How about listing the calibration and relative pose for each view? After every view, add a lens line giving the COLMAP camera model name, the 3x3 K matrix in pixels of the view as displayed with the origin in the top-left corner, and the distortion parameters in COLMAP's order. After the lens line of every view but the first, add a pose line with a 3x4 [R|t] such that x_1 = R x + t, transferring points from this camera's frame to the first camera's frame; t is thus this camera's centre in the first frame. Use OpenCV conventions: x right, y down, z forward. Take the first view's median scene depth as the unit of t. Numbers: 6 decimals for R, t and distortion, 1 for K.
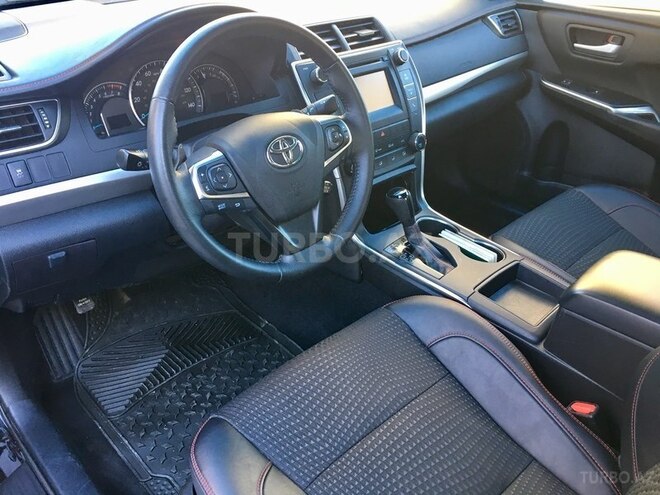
lens RADIAL K [[564.5, 0, 328.2], [0, 564.5, 245.9], [0, 0, 1]] dist [0.107422, -0.138746]
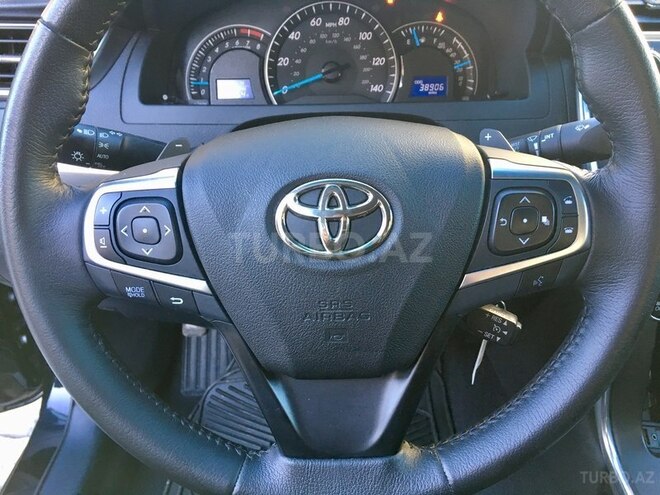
lens RADIAL K [[564.5, 0, 328.2], [0, 564.5, 245.9], [0, 0, 1]] dist [0.107422, -0.138746]
pose [[0.718912, 0.335955, -0.608522, 0.118747], [-0.341462, 0.933221, 0.111811, -0.141225], [0.605449, 0.127405, 0.785620, 0.522197]]
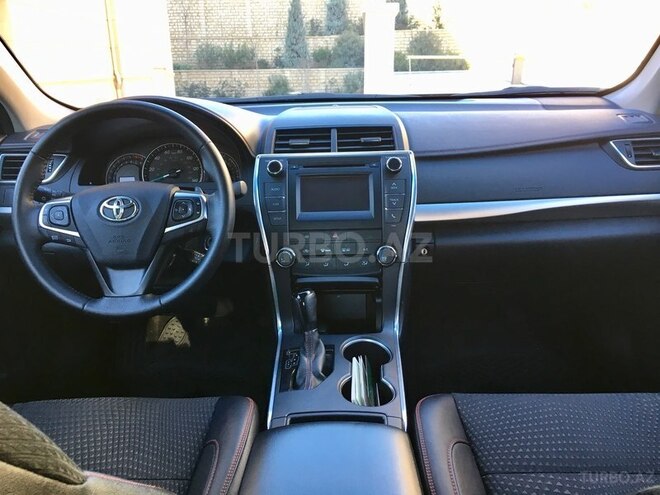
lens RADIAL K [[564.5, 0, 328.2], [0, 564.5, 245.9], [0, 0, 1]] dist [0.107422, -0.138746]
pose [[0.702779, 0.184888, -0.686963, 0.789444], [-0.329691, 0.940327, -0.084202, -0.102165], [0.630402, 0.285661, 0.721797, 0.326605]]
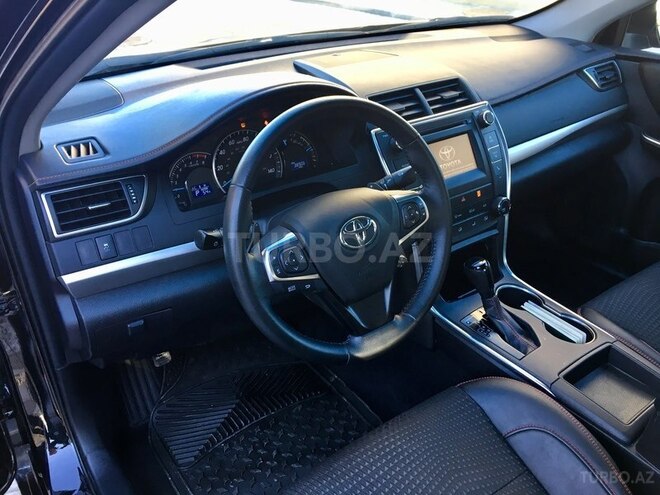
lens RADIAL K [[564.5, 0, 328.2], [0, 564.5, 245.9], [0, 0, 1]] dist [0.107422, -0.138746]
pose [[0.989295, 0.040423, -0.140216, 0.007970], [-0.045288, 0.998471, -0.031681, -0.081639], [0.138721, 0.037692, 0.989614, 0.016755]]
